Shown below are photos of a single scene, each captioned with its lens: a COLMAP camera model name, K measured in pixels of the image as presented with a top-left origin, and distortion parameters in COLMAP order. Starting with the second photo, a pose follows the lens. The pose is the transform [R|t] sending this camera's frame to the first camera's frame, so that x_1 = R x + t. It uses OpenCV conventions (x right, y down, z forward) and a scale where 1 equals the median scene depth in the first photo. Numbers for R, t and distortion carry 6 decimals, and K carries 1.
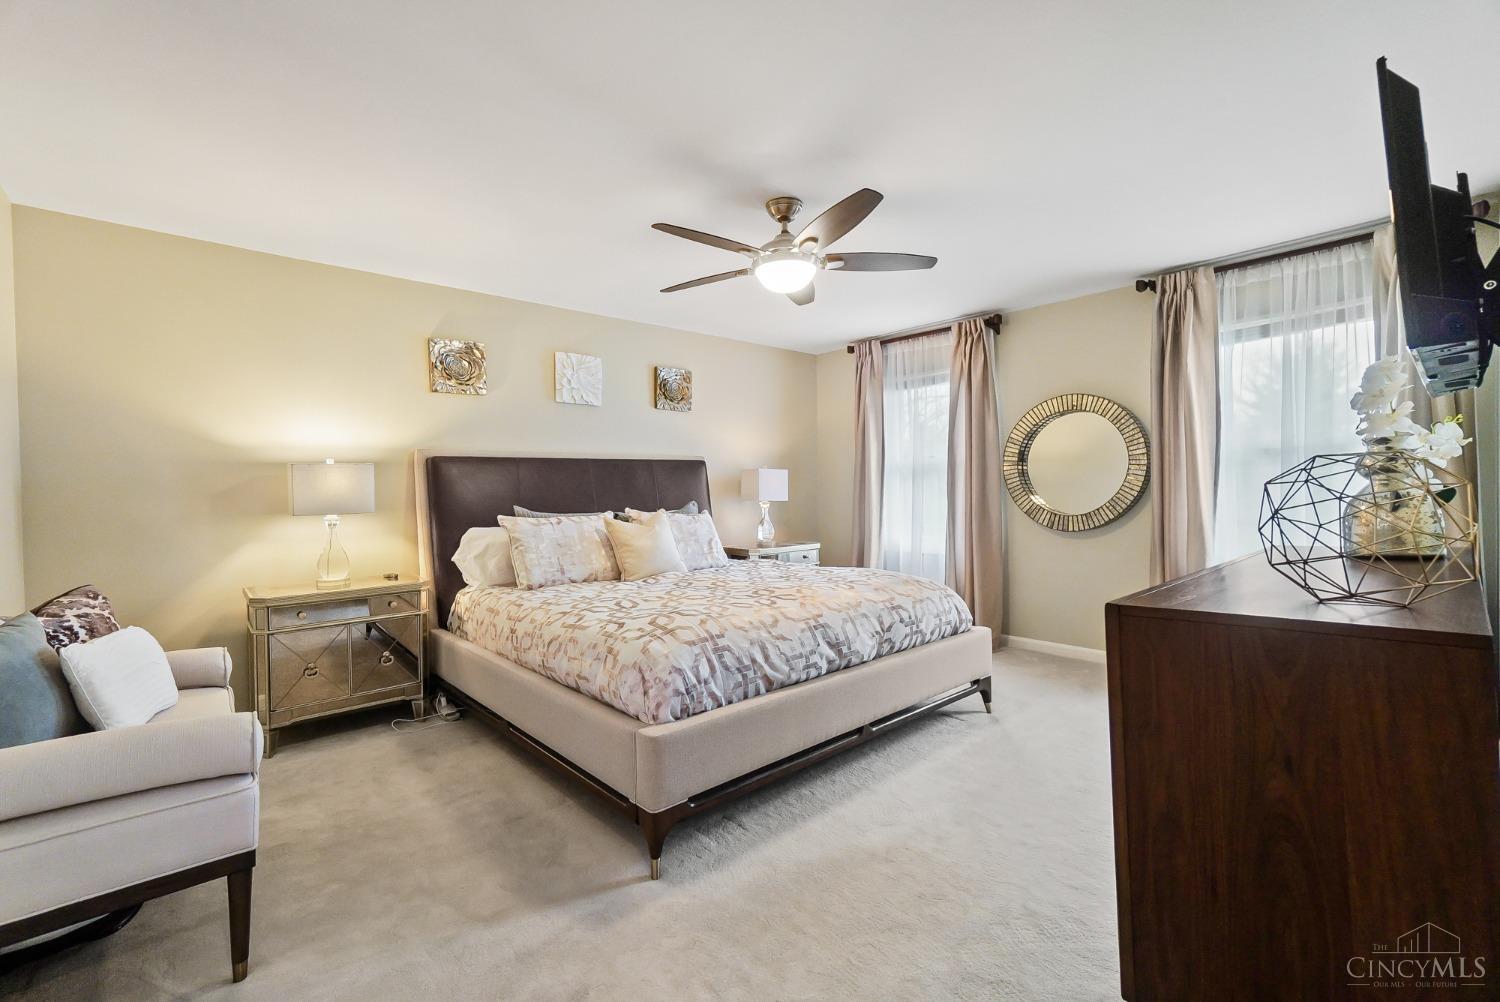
lens RADIAL K [[640.3, 0, 746.6], [0, 640.3, 493.9], [0, 0, 1]] dist [0.001521, 0.000144]
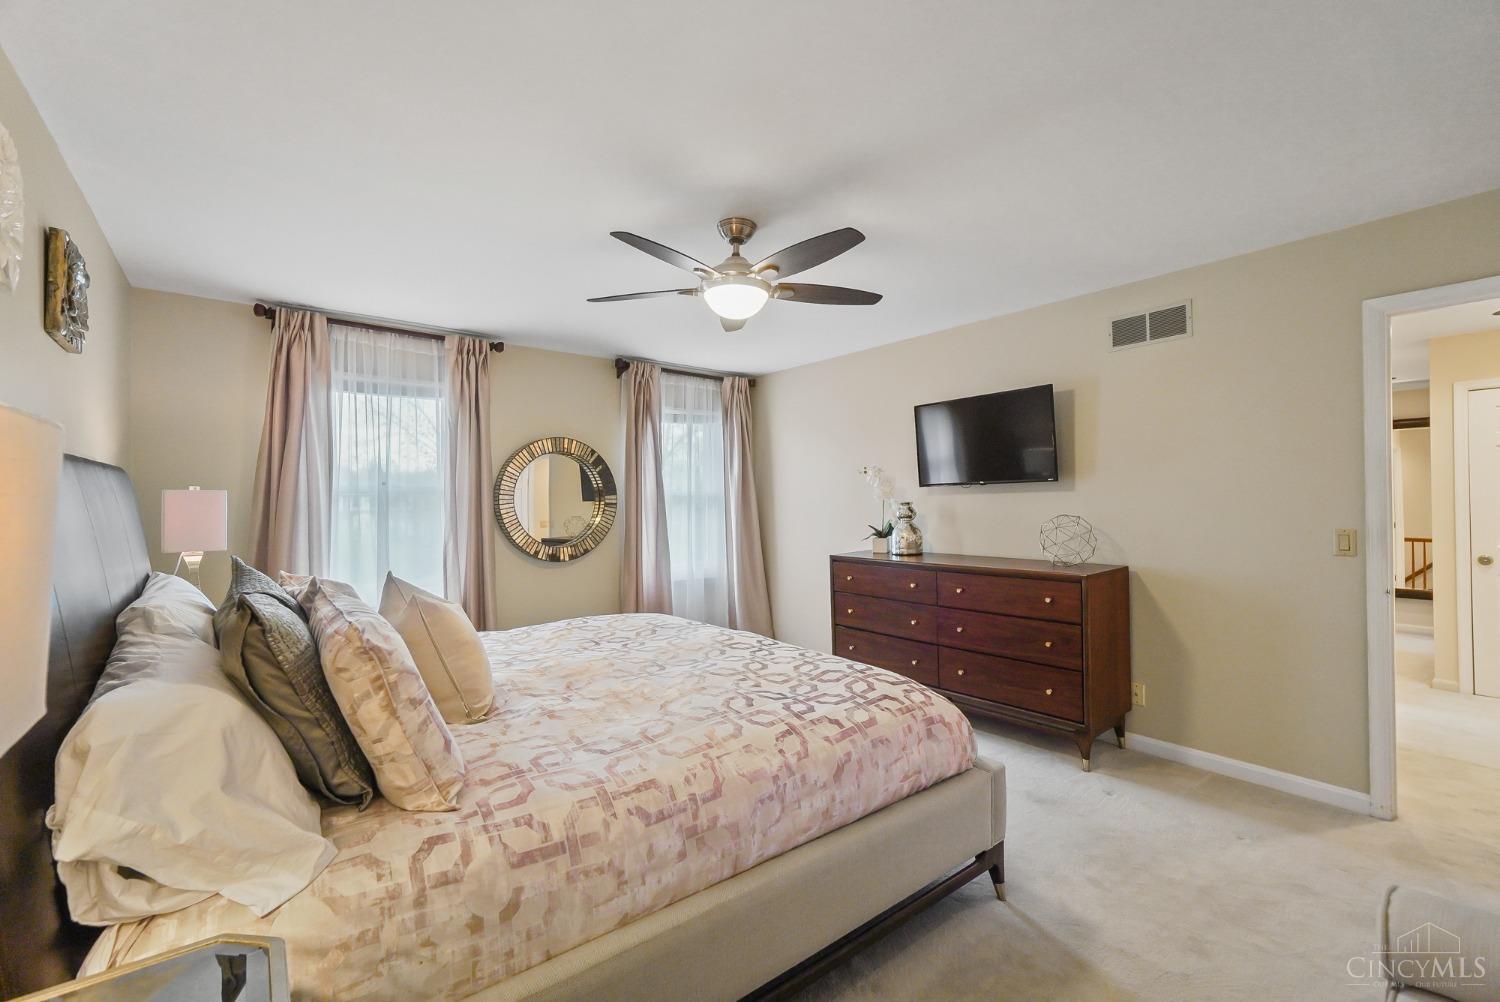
lens RADIAL K [[617.6, 0, 743.7], [0, 617.6, 513.7], [0, 0, 1]] dist [-0.058057, 0.000143]
pose [[0.068565, 0.014309, 0.997544, -0.471696], [0.014973, 0.999770, -0.015370, -0.002913], [-0.997534, 0.015991, 0.068335, 0.554682]]
